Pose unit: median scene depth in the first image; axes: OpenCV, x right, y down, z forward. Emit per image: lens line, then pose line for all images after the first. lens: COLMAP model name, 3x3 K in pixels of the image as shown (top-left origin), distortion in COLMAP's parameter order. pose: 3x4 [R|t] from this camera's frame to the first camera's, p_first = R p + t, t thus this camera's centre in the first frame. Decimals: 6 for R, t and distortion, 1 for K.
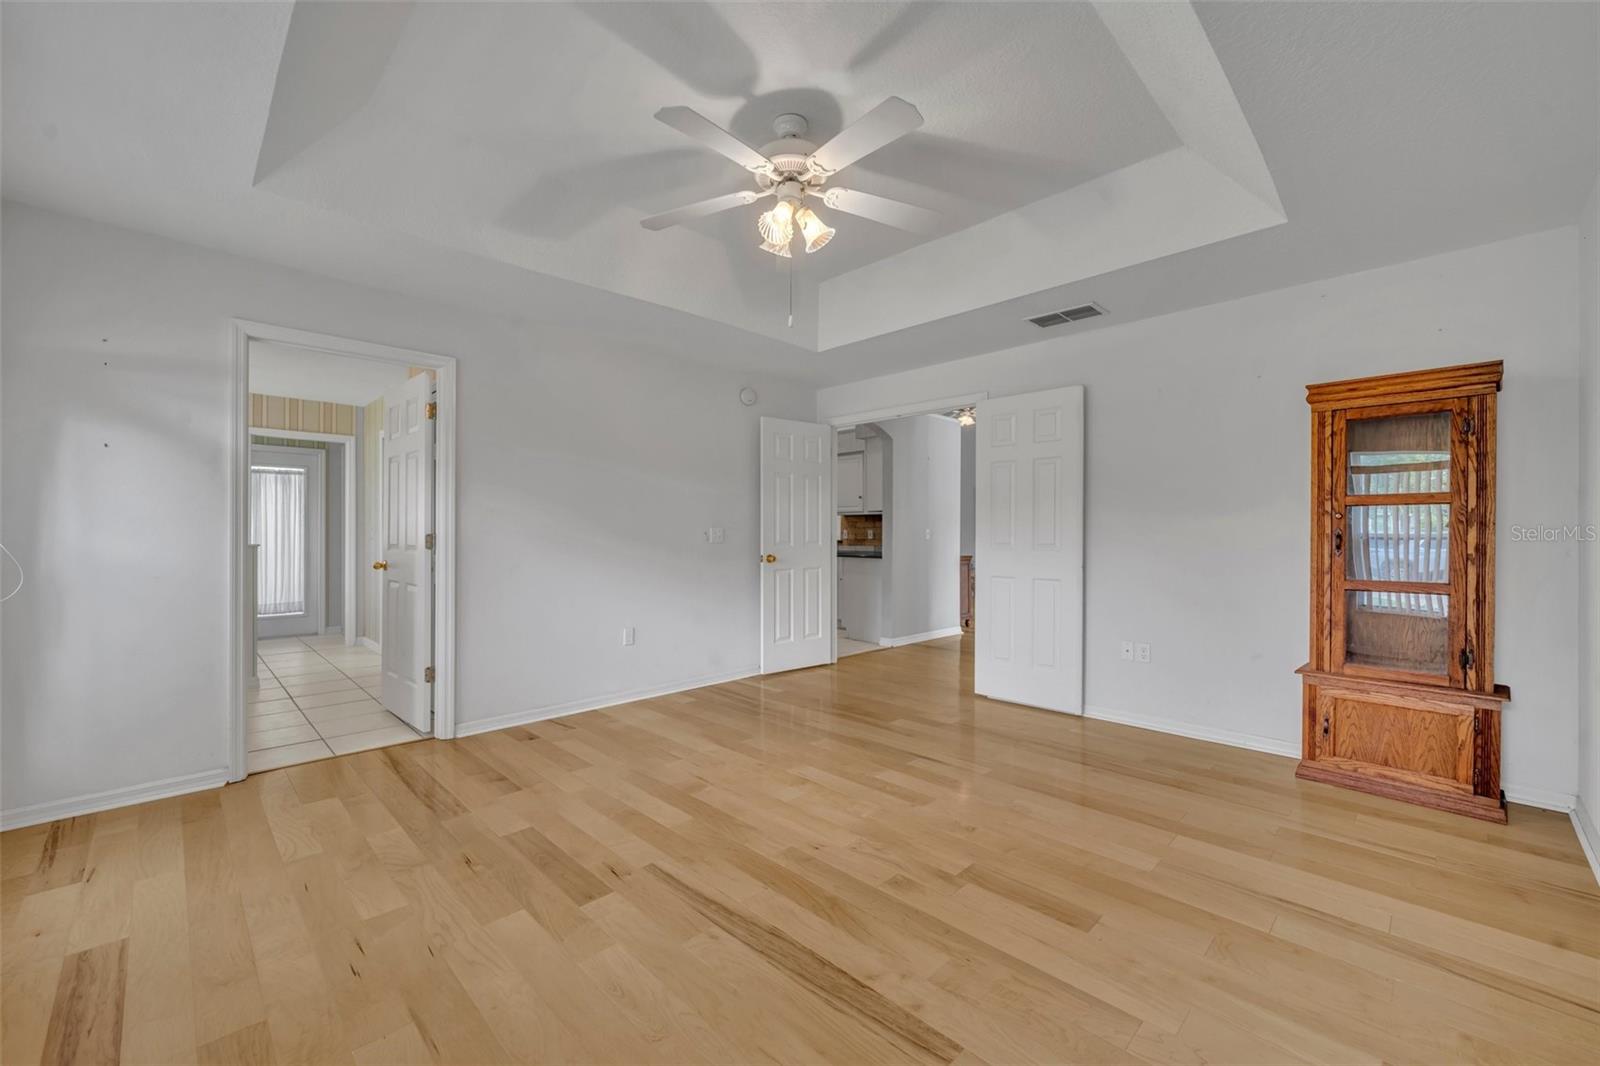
lens RADIAL K [[638.3, 0, 803.0], [0, 638.3, 536.5], [0, 0, 1]] dist [0.003318, -0.000074]
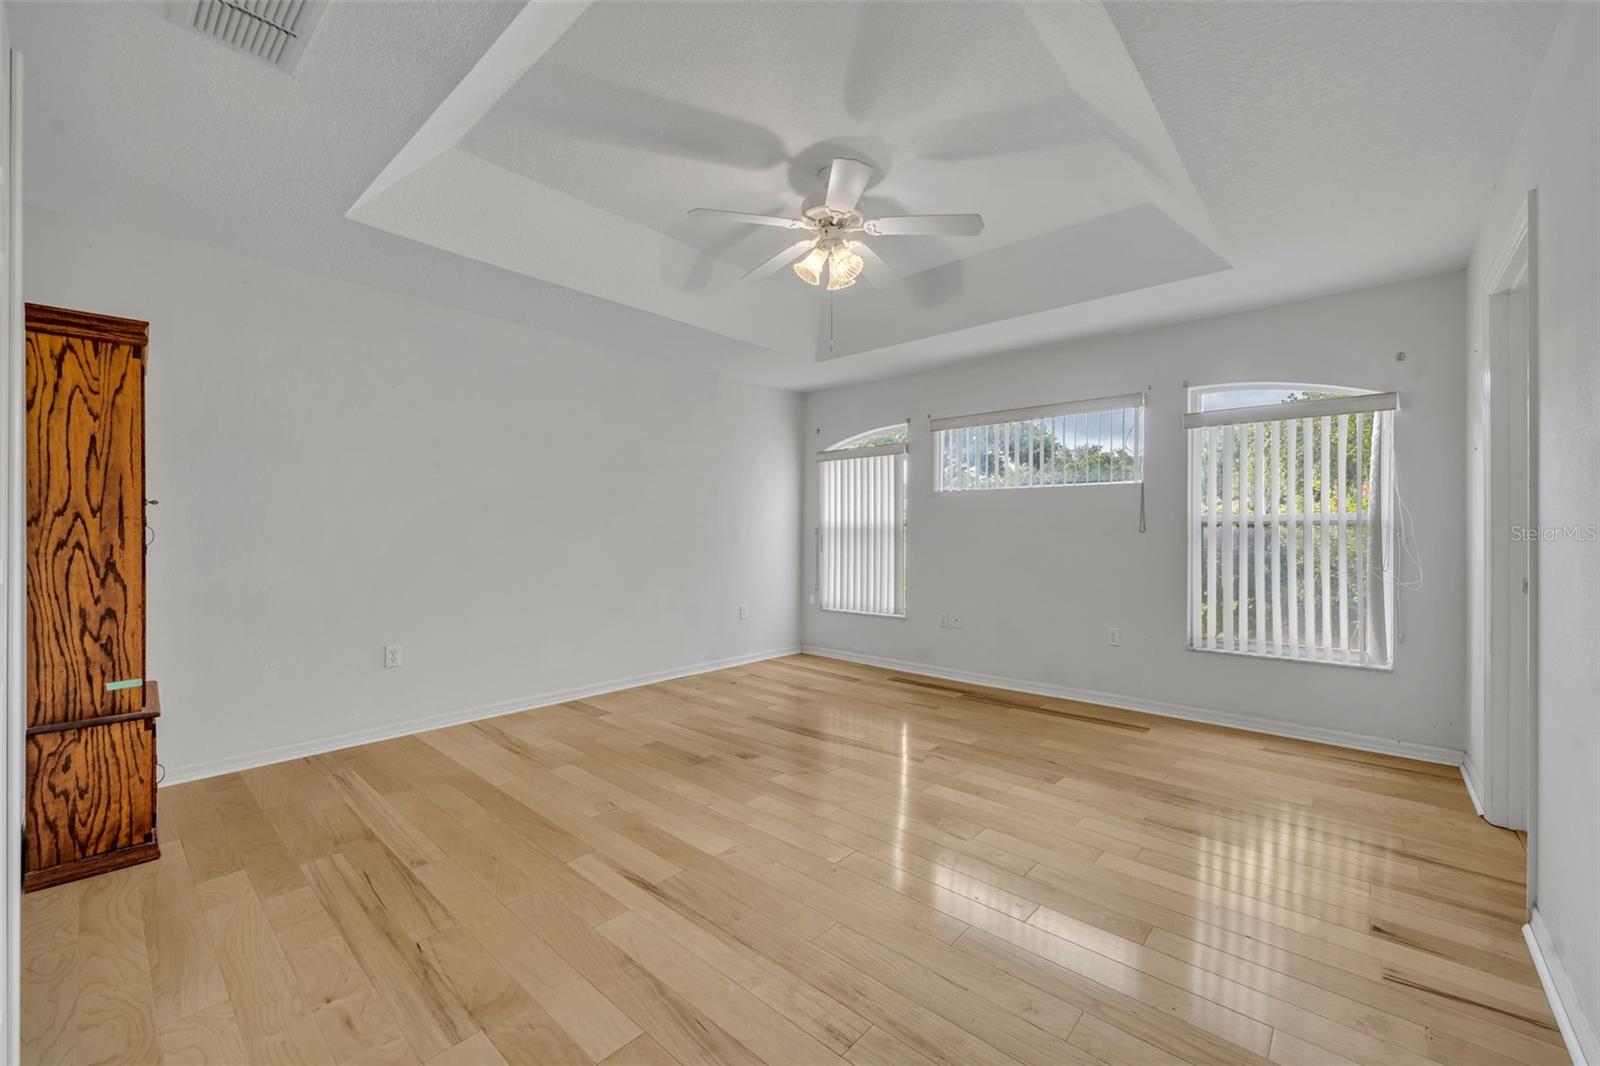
lens RADIAL K [[638.3, 0, 809.9], [0, 638.3, 526.5], [0, 0, 1]] dist [0.003318, -0.000074]
pose [[-0.997528, -0.004985, -0.070087, 0.105697], [-0.004990, 0.999988, -0.000110, -0.010353], [0.070087, 0.000240, -0.997541, 2.289484]]
